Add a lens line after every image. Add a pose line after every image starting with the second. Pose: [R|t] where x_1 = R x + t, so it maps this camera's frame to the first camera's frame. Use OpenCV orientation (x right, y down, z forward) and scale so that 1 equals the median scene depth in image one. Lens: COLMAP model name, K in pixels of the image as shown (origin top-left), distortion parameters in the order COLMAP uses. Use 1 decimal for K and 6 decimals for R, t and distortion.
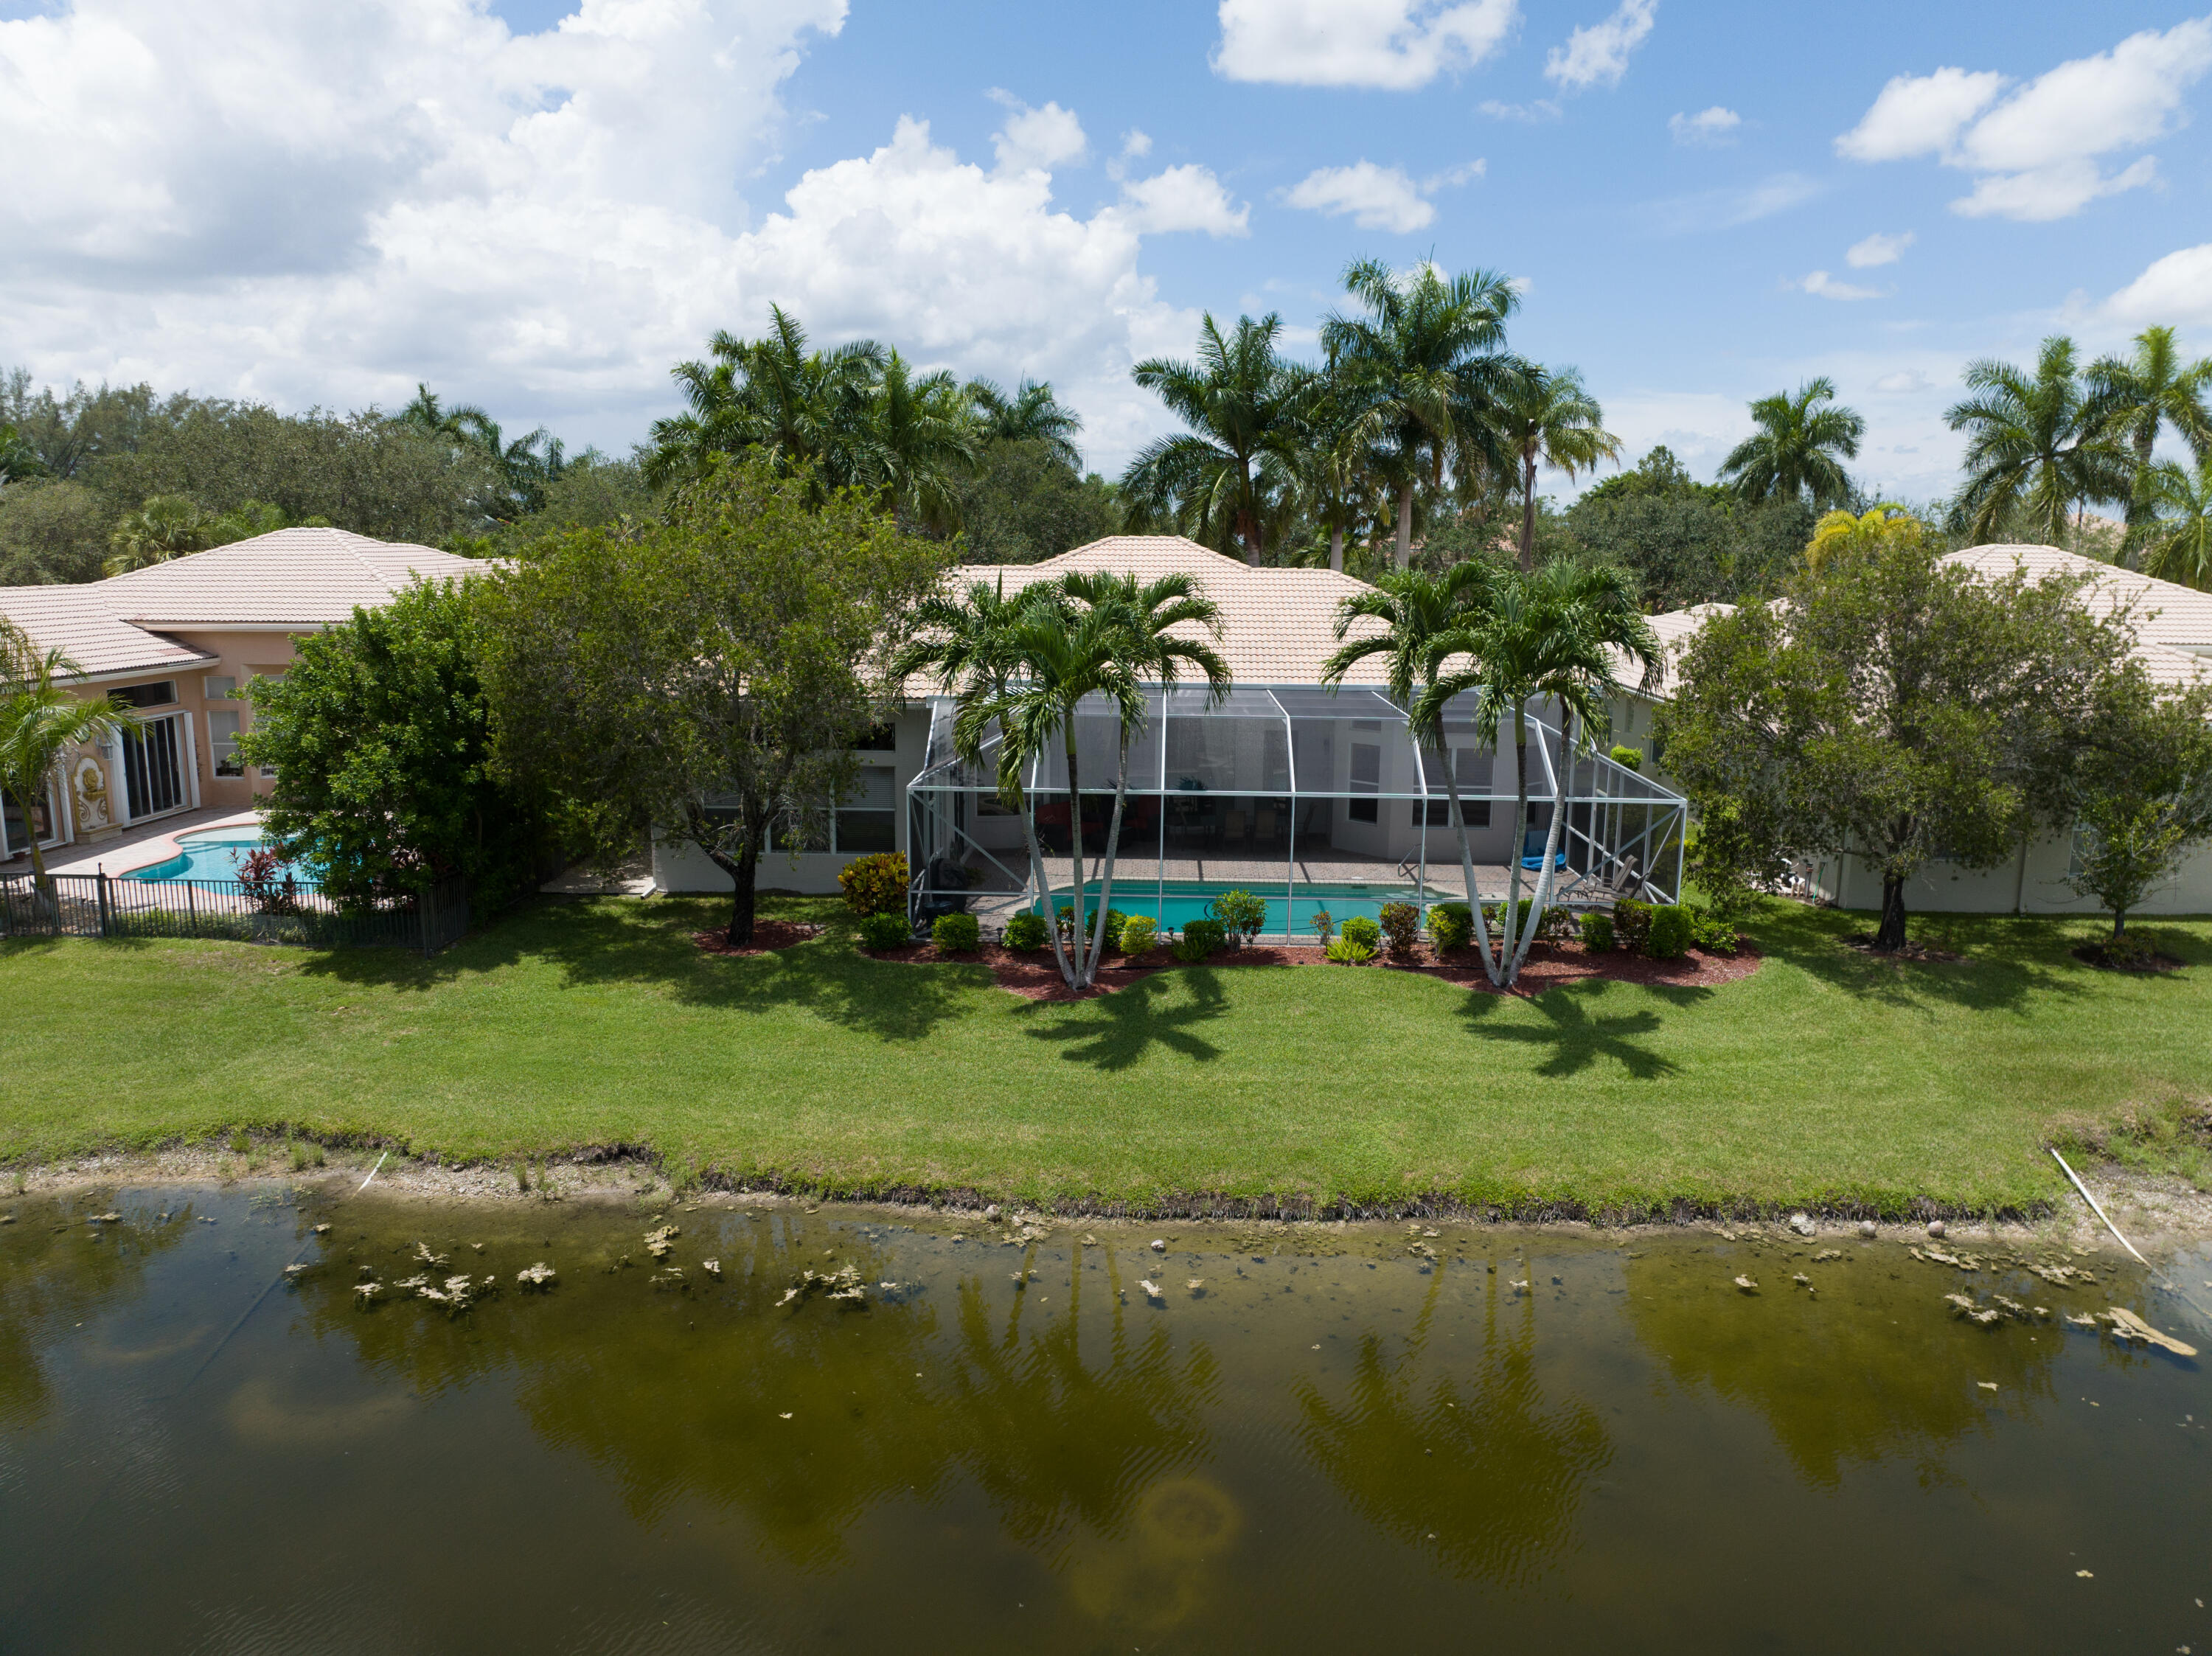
lens RADIAL K [[1533.7, 0, 1106.0], [0, 1533.7, 828.0], [0, 0, 1]] dist [-0.004189, -0.002047]
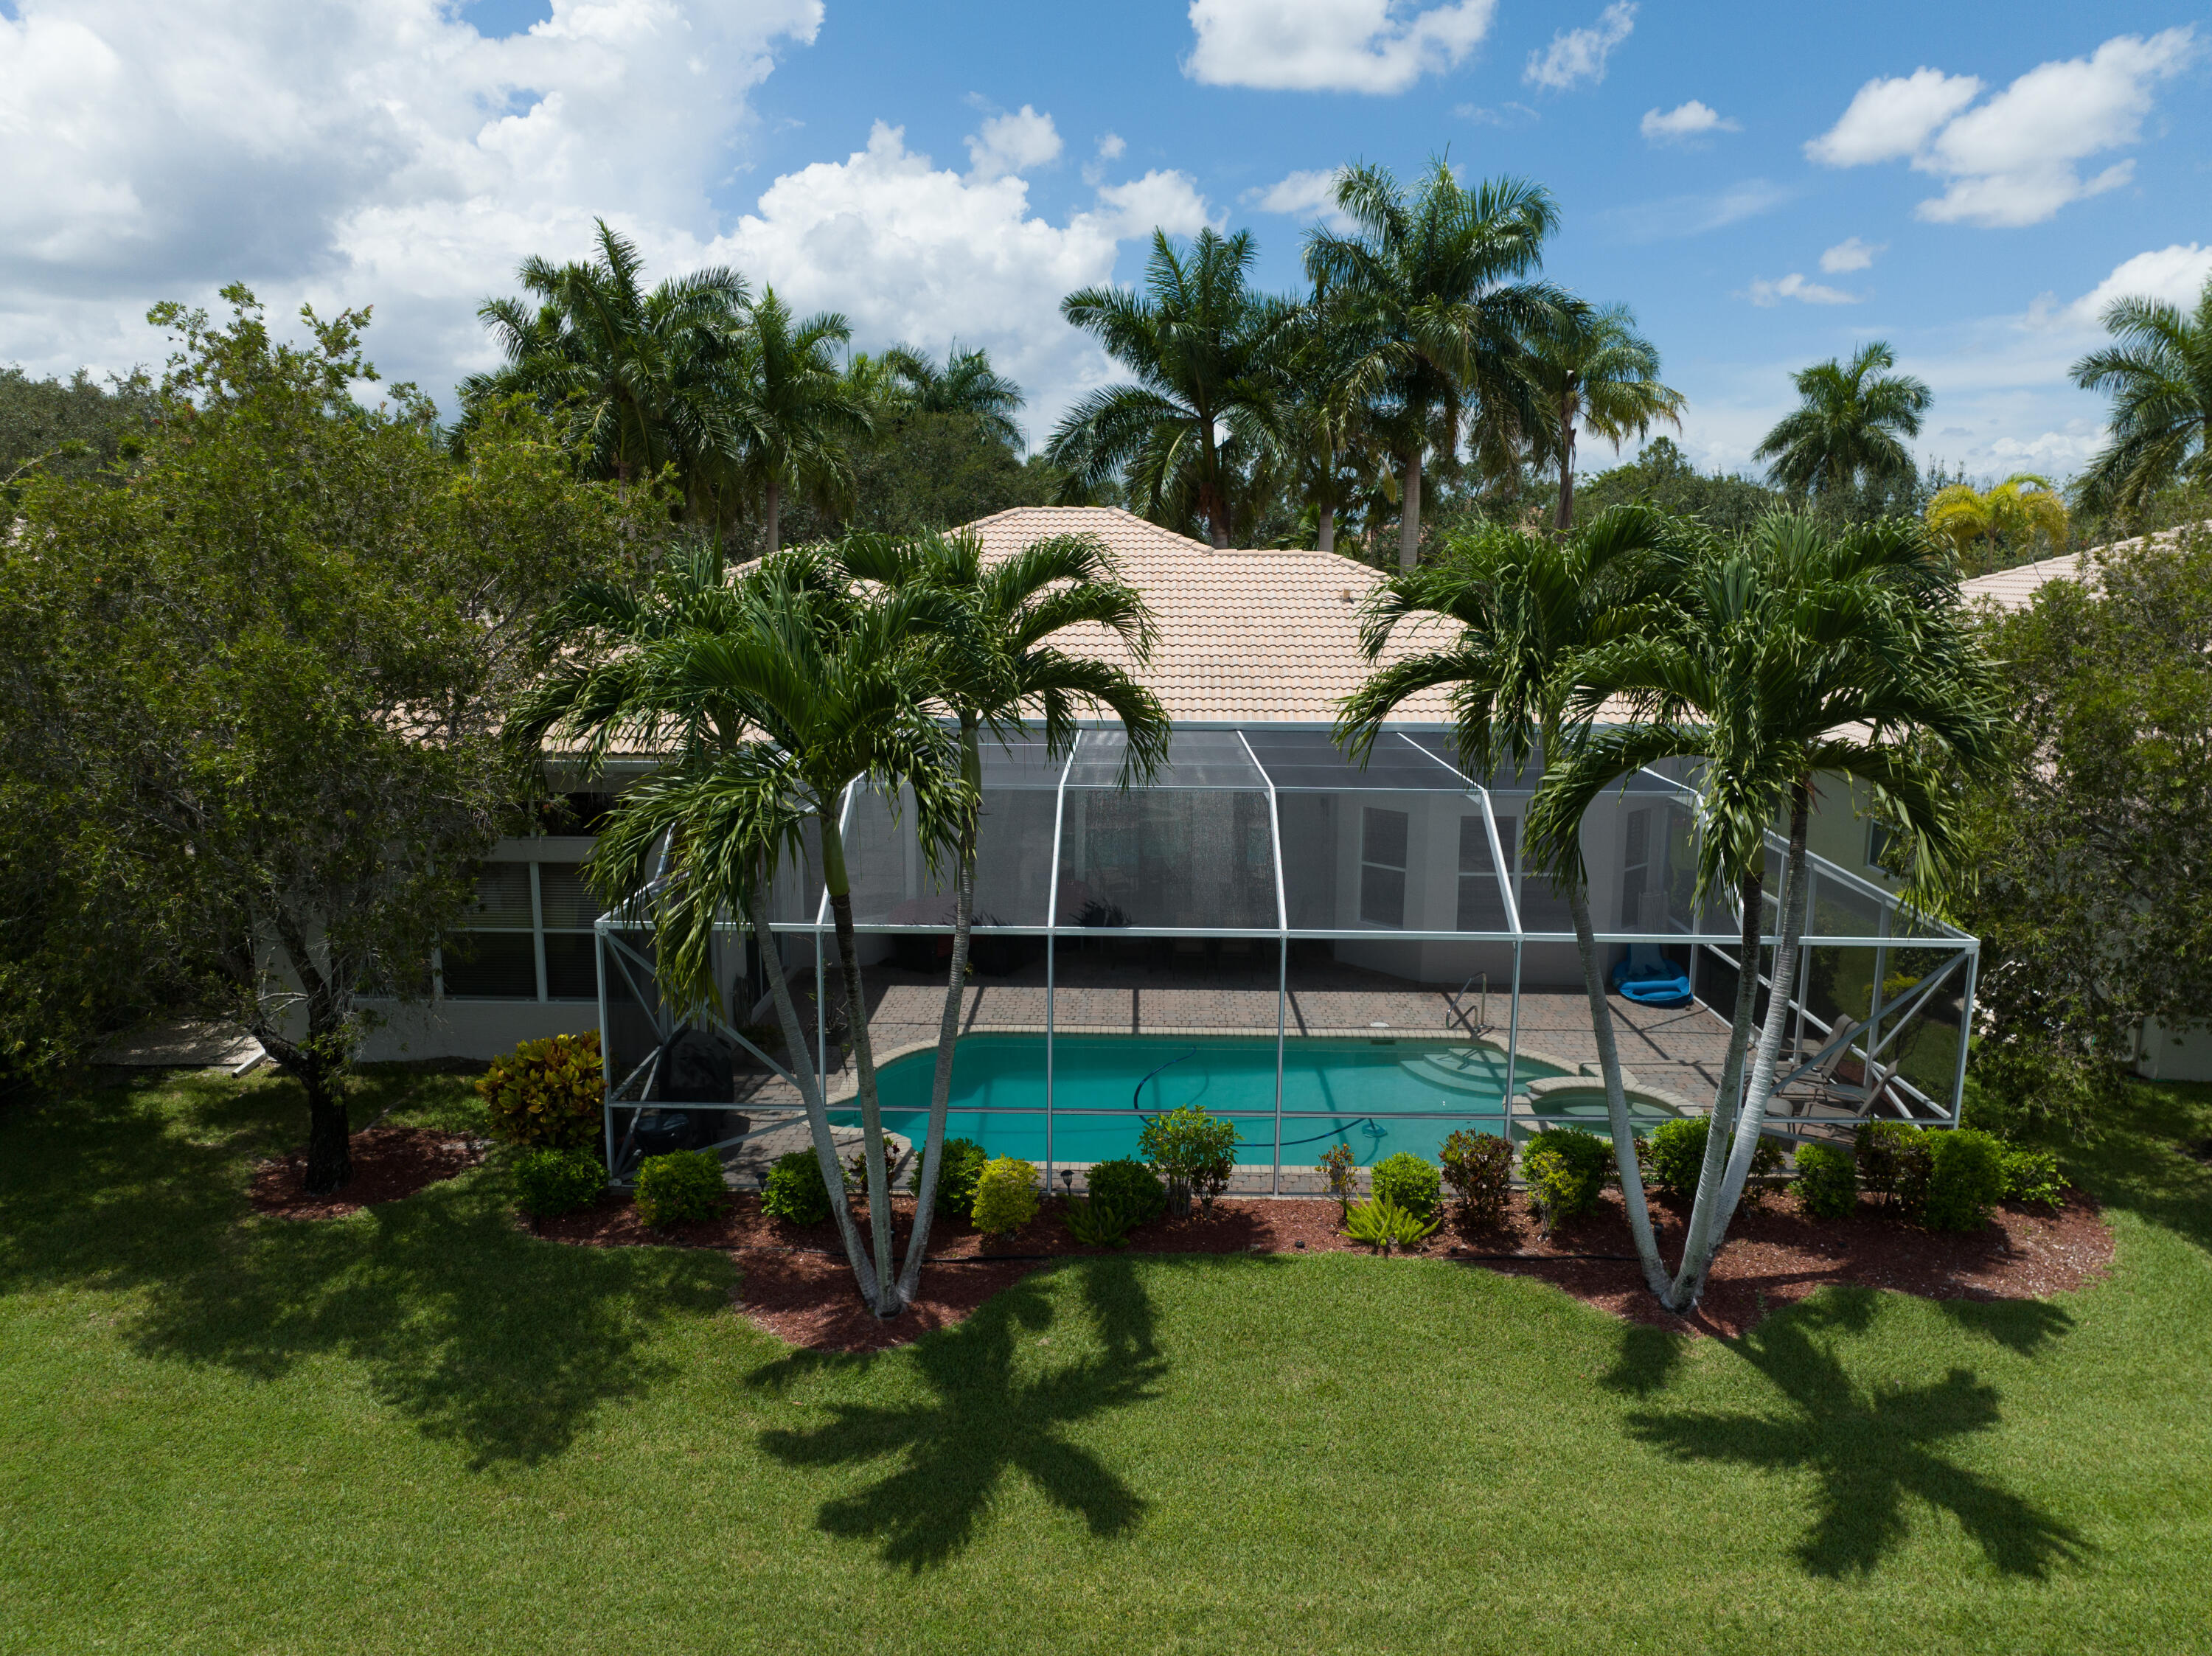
lens RADIAL K [[1535.8, 0, 1106.0], [0, 1535.8, 828.0], [0, 0, 1]] dist [-0.020165, -0.000279]
pose [[0.999852, -0.006150, 0.016049, 0.025361], [0.006219, 0.999972, -0.004198, -0.030586], [-0.016023, 0.004298, 0.999862, 0.229866]]
